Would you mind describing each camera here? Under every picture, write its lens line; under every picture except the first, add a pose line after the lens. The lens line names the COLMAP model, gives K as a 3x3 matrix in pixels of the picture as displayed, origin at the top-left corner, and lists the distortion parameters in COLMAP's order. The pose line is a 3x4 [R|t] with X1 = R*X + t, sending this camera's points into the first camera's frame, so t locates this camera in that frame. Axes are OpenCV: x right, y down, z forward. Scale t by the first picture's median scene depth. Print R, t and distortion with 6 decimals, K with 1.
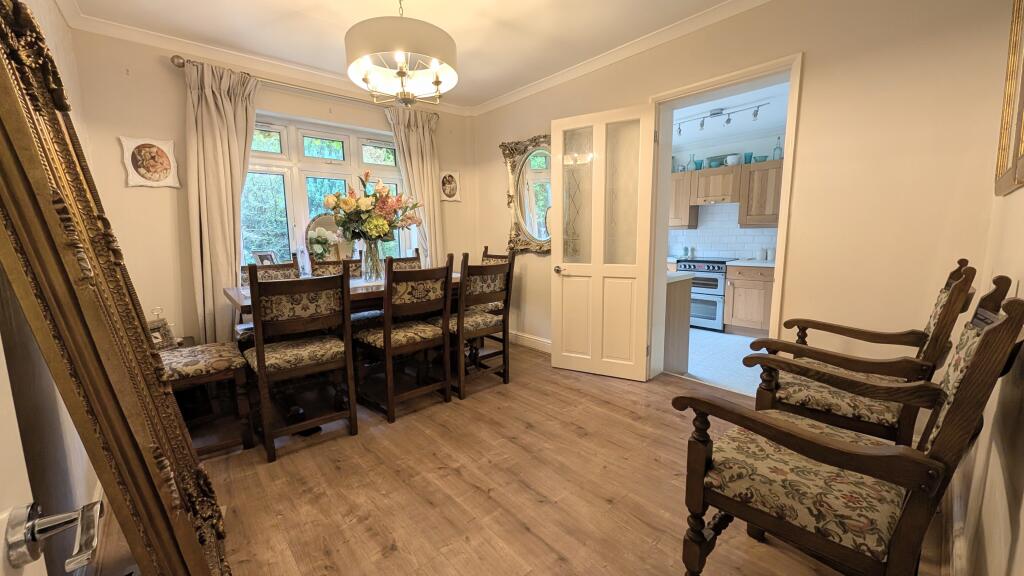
lens RADIAL K [[388.6, 0, 509.8], [0, 388.6, 289.5], [0, 0, 1]] dist [0.002219, -0.000224]
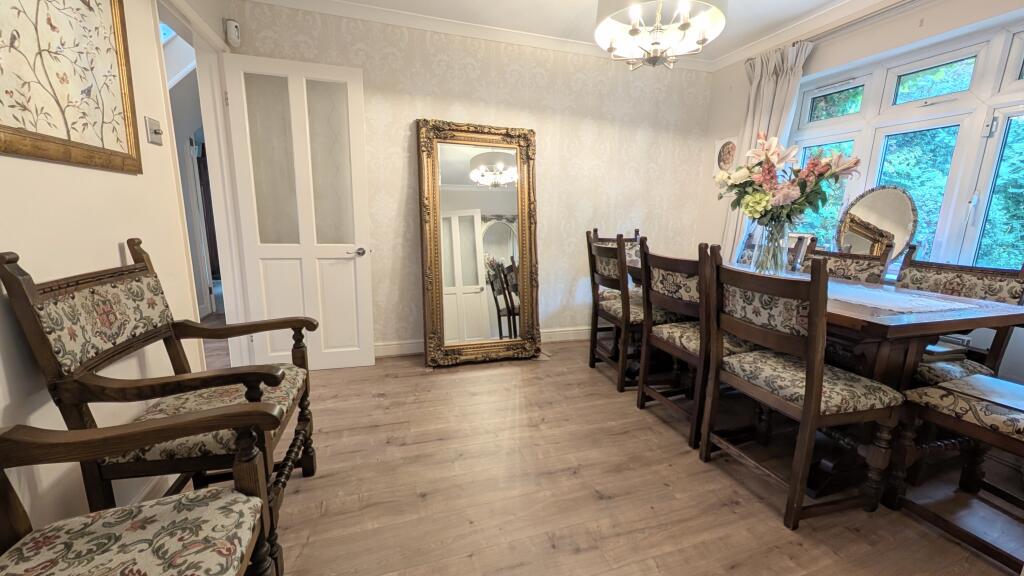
lens RADIAL K [[388.6, 0, 508.5], [0, 388.6, 290.6], [0, 0, 1]] dist [0.002219, -0.000224]
pose [[-0.410968, 0.186374, -0.892396, 0.617658], [-0.144119, 0.953289, 0.265462, -0.143457], [0.900186, 0.237707, -0.364911, 0.943804]]
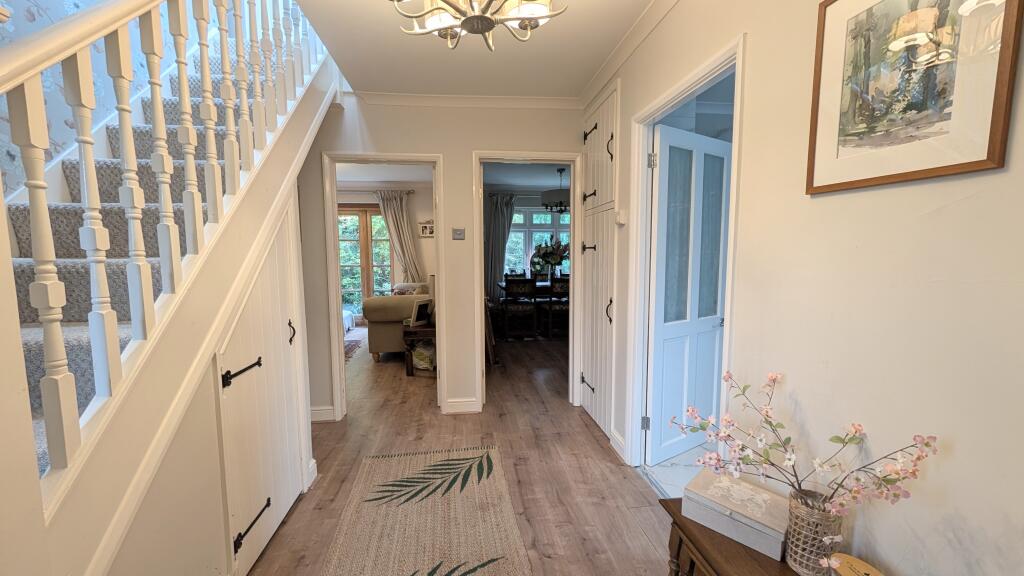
lens RADIAL K [[388.6, 0, 509.4], [0, 388.6, 289.5], [0, 0, 1]] dist [0.002219, -0.000224]
pose [[0.827463, 0.059598, -0.558348, 0.766607], [-0.083623, 0.996342, -0.017579, 0.082794], [0.555258, 0.061237, 0.829421, -1.085352]]
